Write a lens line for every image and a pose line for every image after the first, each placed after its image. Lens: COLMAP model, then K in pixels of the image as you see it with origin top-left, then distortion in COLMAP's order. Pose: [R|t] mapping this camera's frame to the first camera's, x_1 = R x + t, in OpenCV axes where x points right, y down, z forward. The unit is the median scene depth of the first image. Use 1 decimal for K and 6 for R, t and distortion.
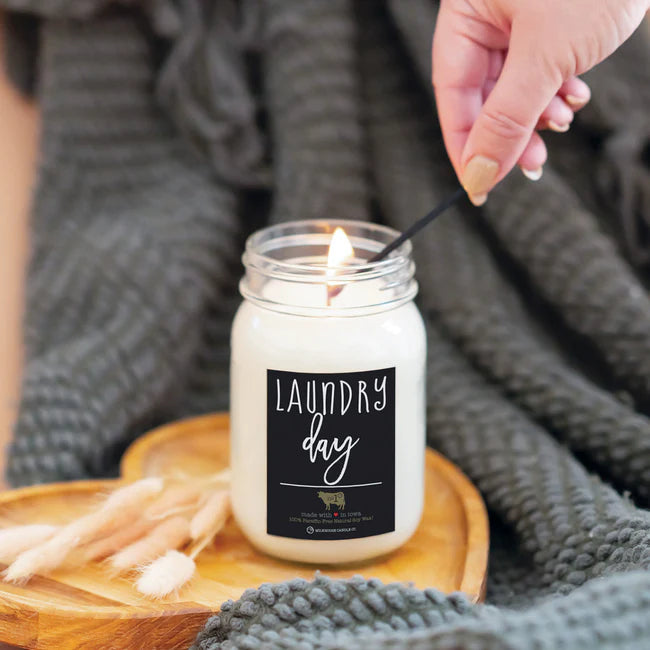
lens RADIAL K [[3487.7, 0, 325.0], [0, 3487.7, 325.0], [0, 0, 1]] dist [0.346827, -9.994973]
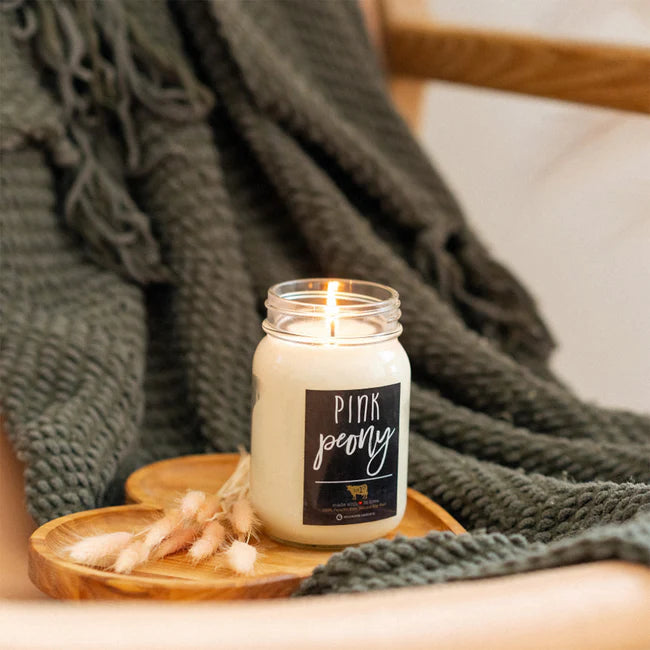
lens RADIAL K [[3487.7, 0, 325.0], [0, 3487.7, 325.0], [0, 0, 1]] dist [0.346827, -9.994973]
pose [[0.931329, -0.044483, 0.361453, -0.467069], [0.080388, 0.993141, -0.084906, 0.096738], [-0.355197, 0.108131, 0.928516, -0.192142]]
